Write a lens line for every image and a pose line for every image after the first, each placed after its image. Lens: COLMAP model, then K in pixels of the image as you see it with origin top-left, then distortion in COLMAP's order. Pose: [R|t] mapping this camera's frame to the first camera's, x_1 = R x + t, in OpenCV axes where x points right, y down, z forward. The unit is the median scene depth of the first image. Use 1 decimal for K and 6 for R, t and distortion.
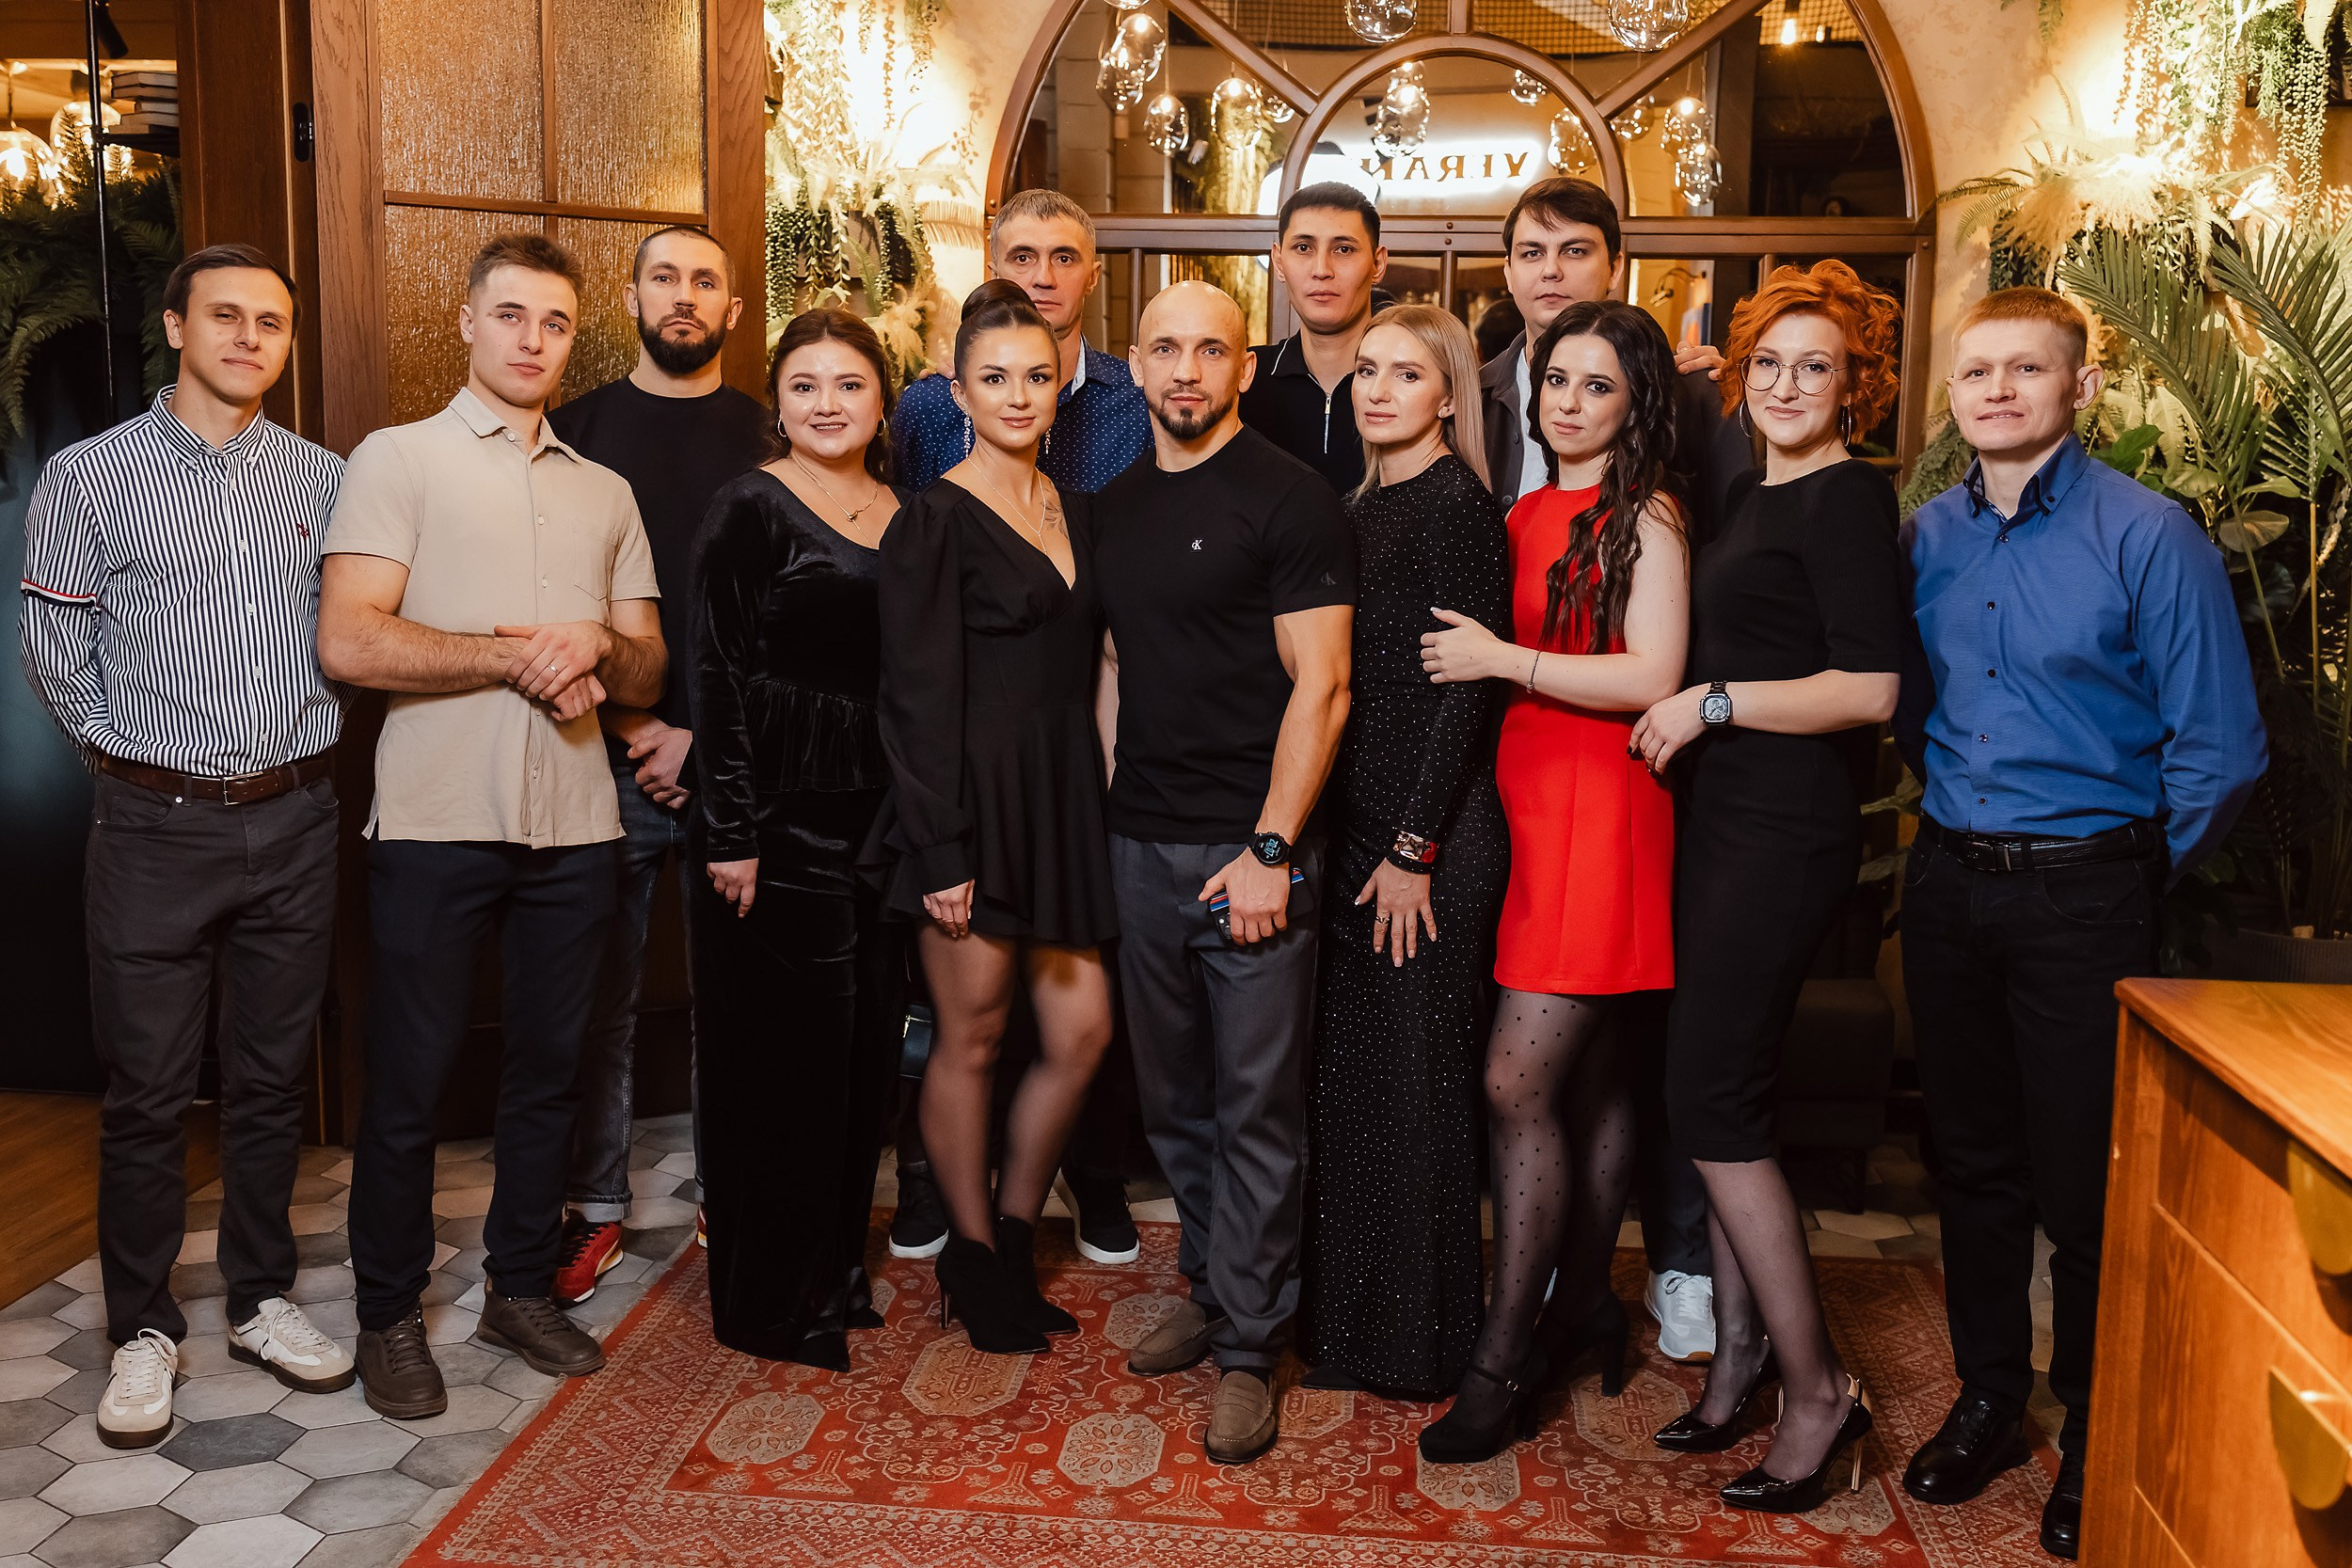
lens RADIAL K [[2671.2, 0, 1135.1], [0, 2671.2, 794.5], [0, 0, 1]] dist [0.045482, 0.000000]
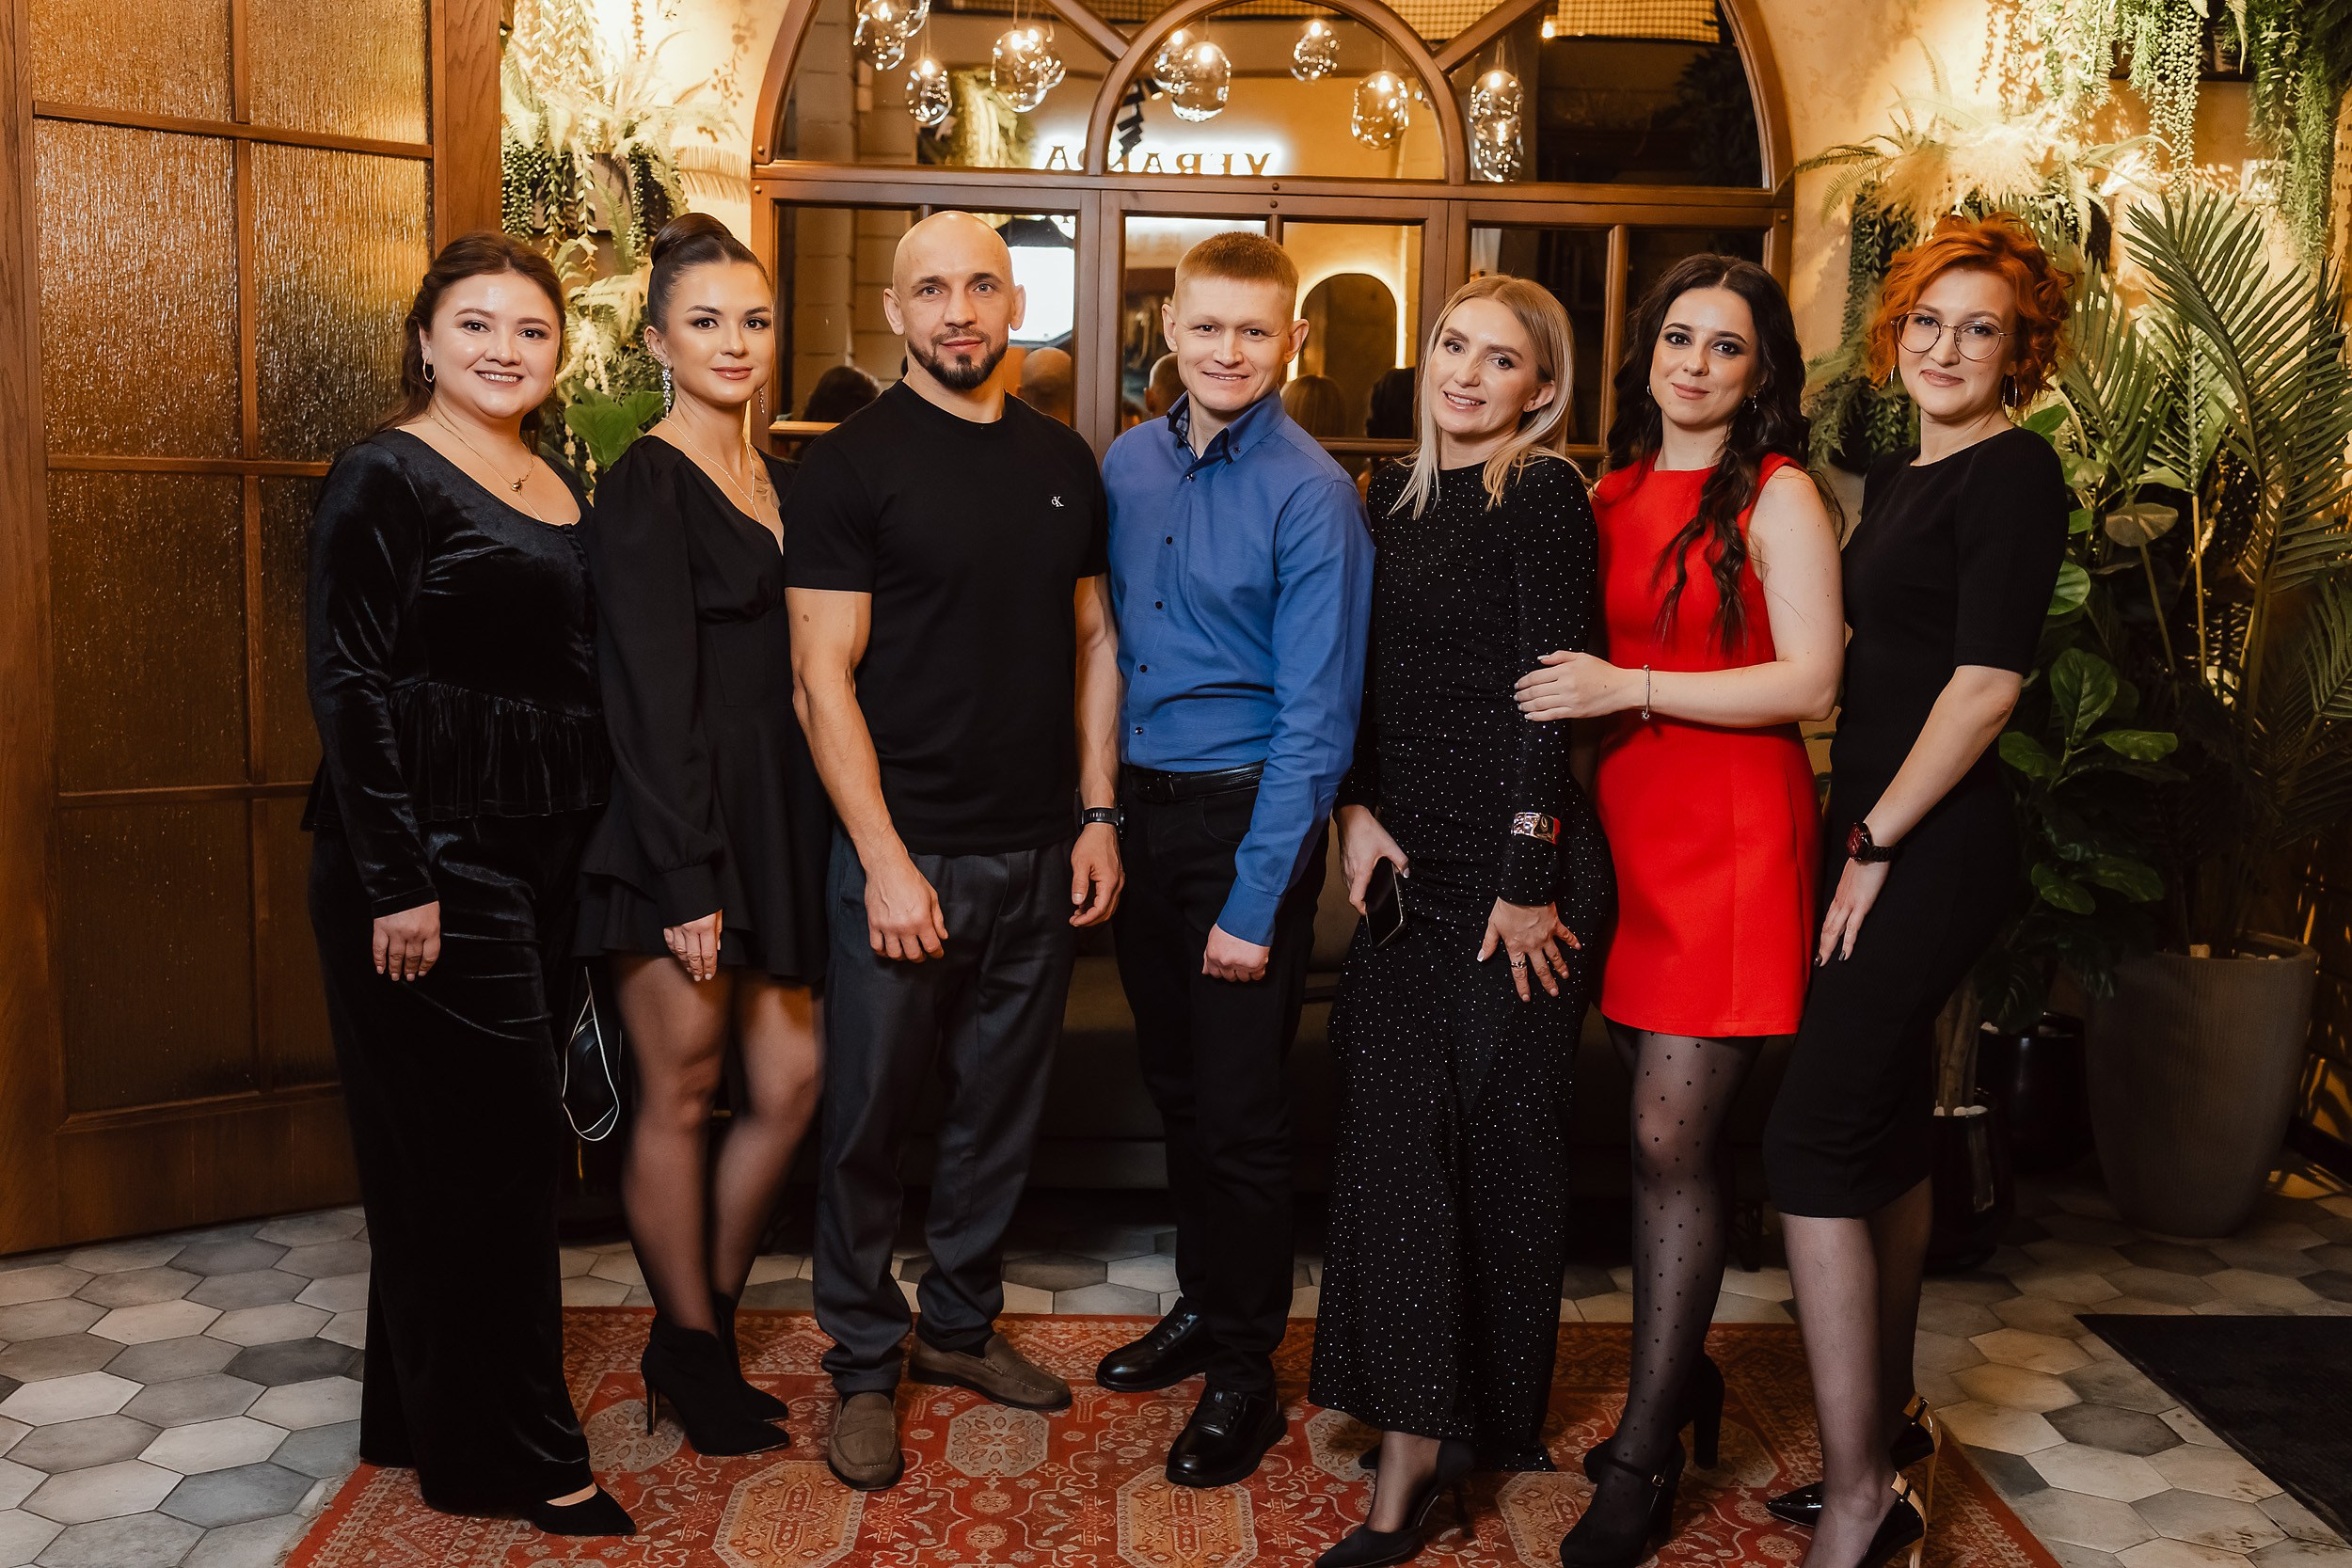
lens RADIAL K [[2671.2, 0, 1214.6], [0, 2671.2, 785.4], [0, 0, 1]] dist [0.045482, 0.000000]
pose [[0.989556, -0.009676, 0.143825, -0.037133], [0.011160, 0.999892, -0.009516, -0.001683], [-0.143717, 0.011022, 0.989557, 0.115127]]
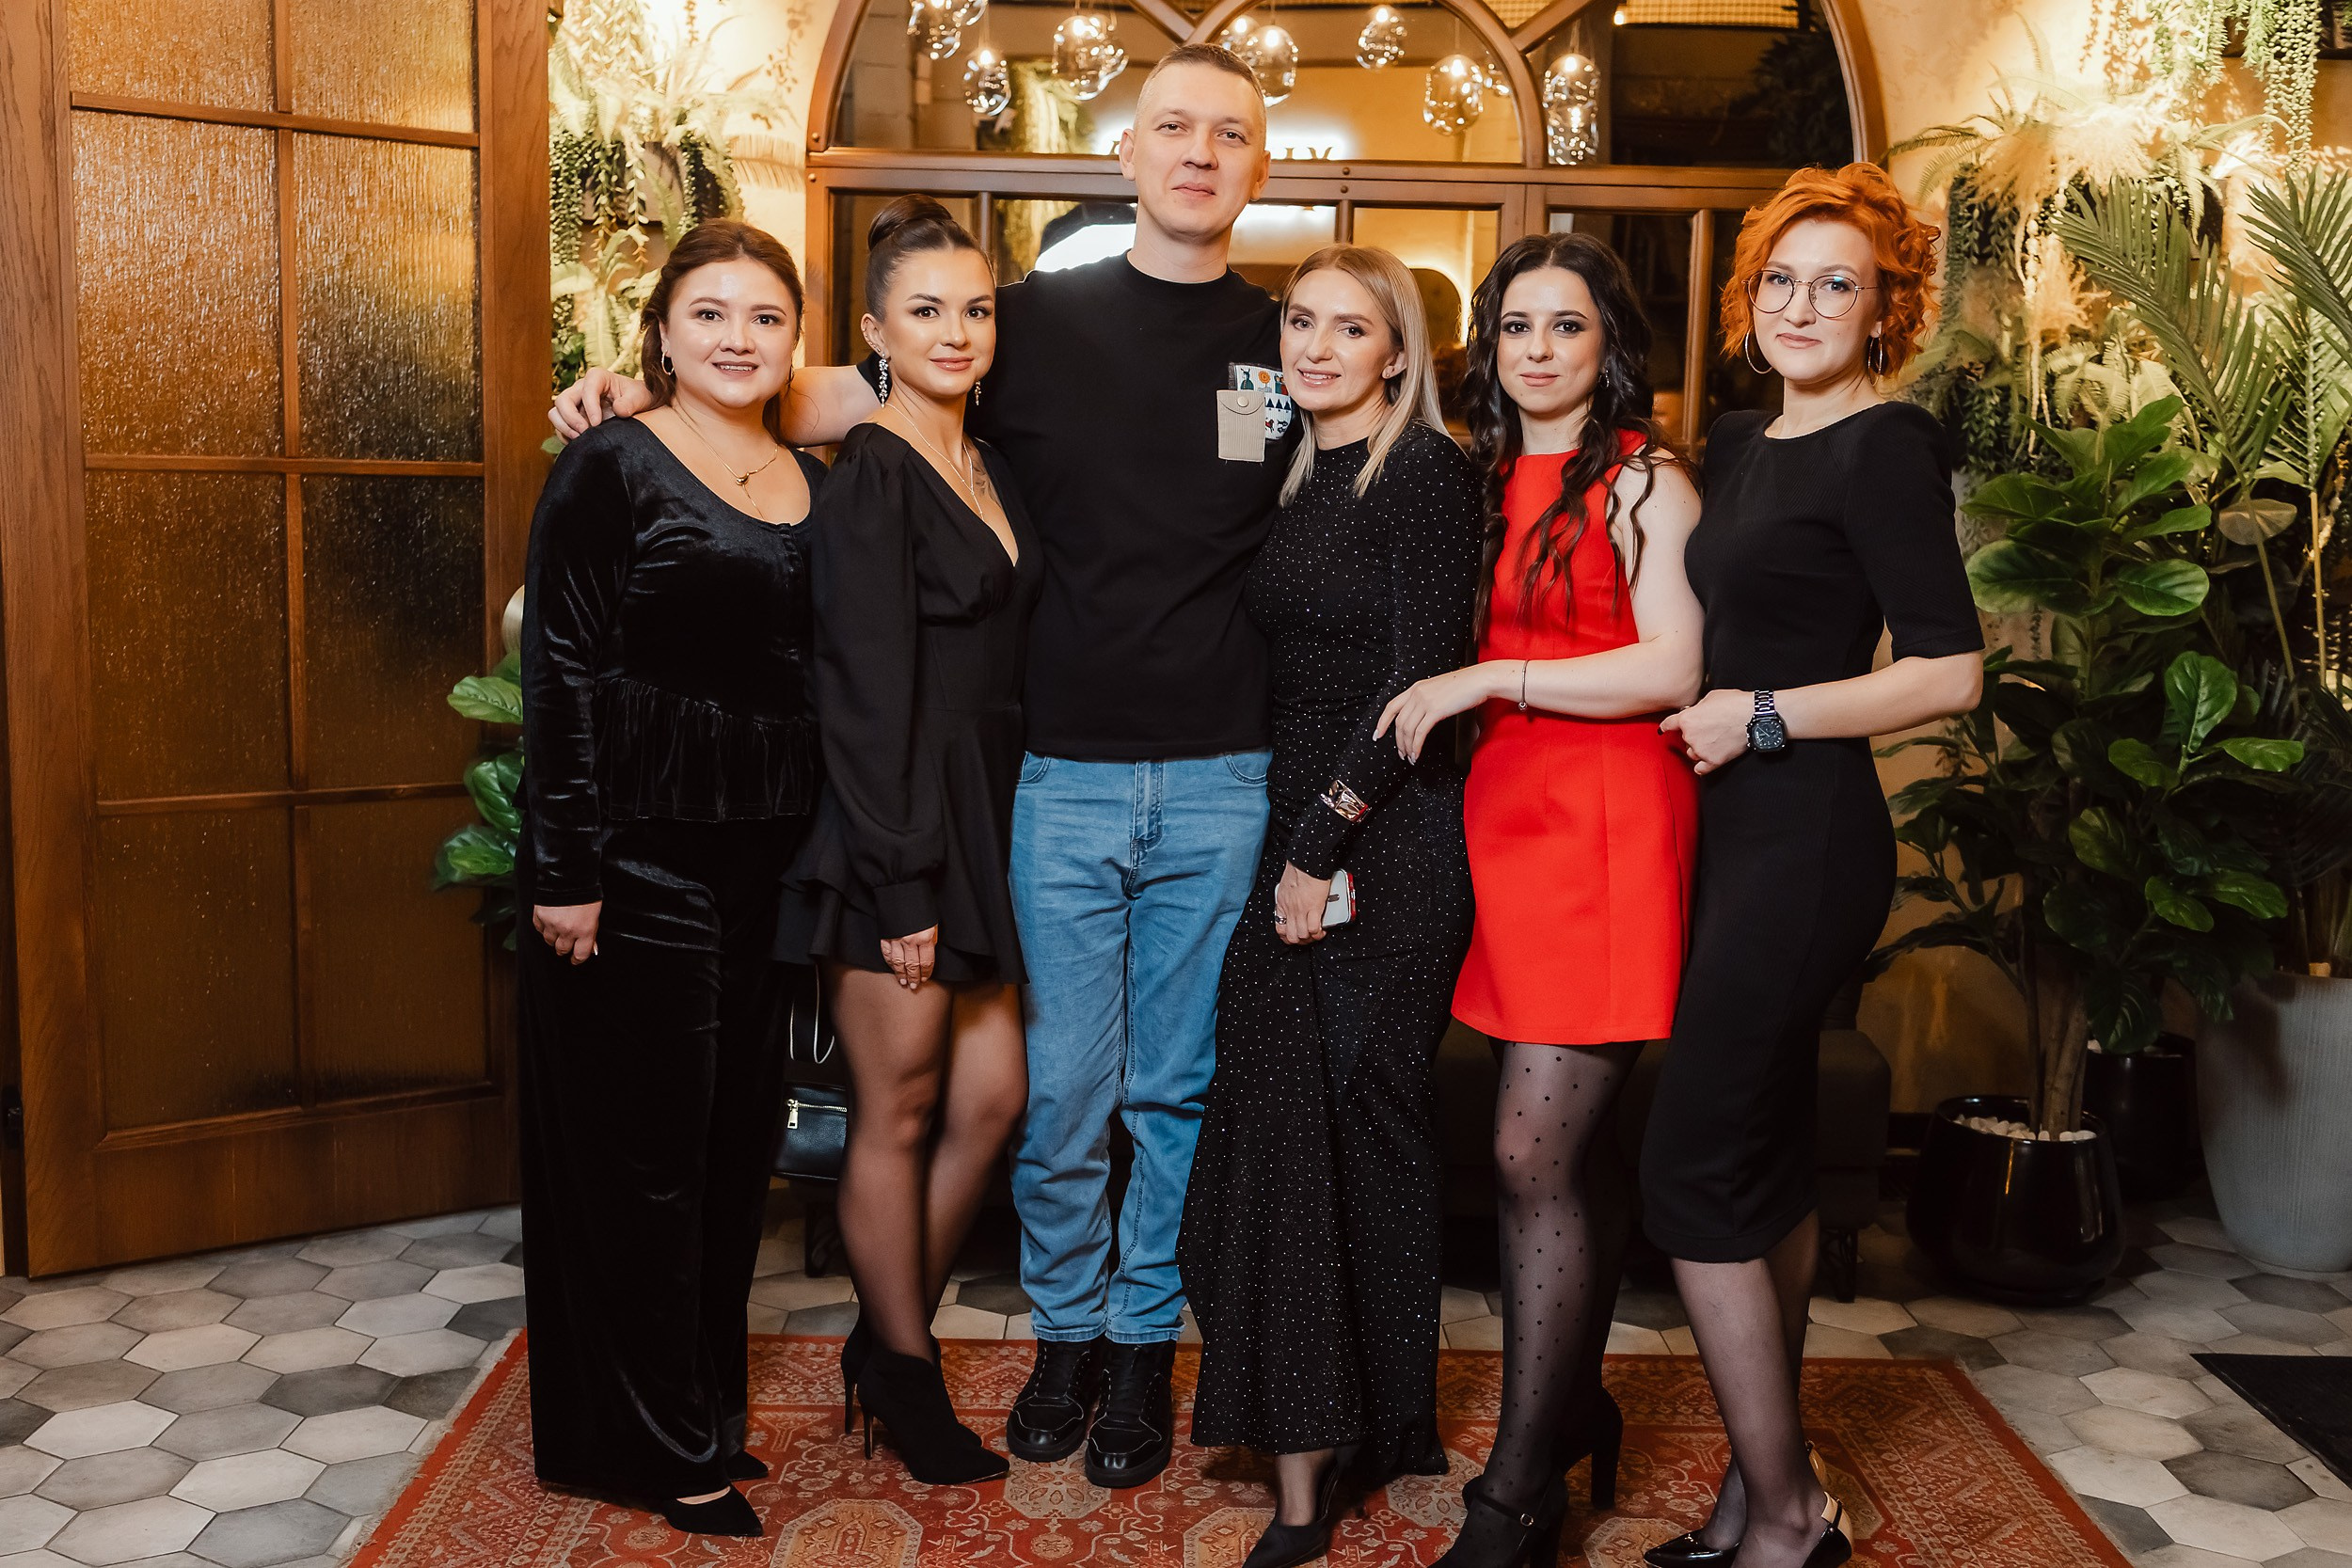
lens RADIAL K [[2671.2, 0, 1197.3], [0, 2671.2, 792.3], [0, 0, 1]] dist [0.045482, 0.000000]
pose [[0.993151, -0.008419, 0.116535, -0.036464], [0.009430, 0.999923, -0.008126, -0.003743], [-0.116458, 0.009169, 0.993153, 0.146370]]
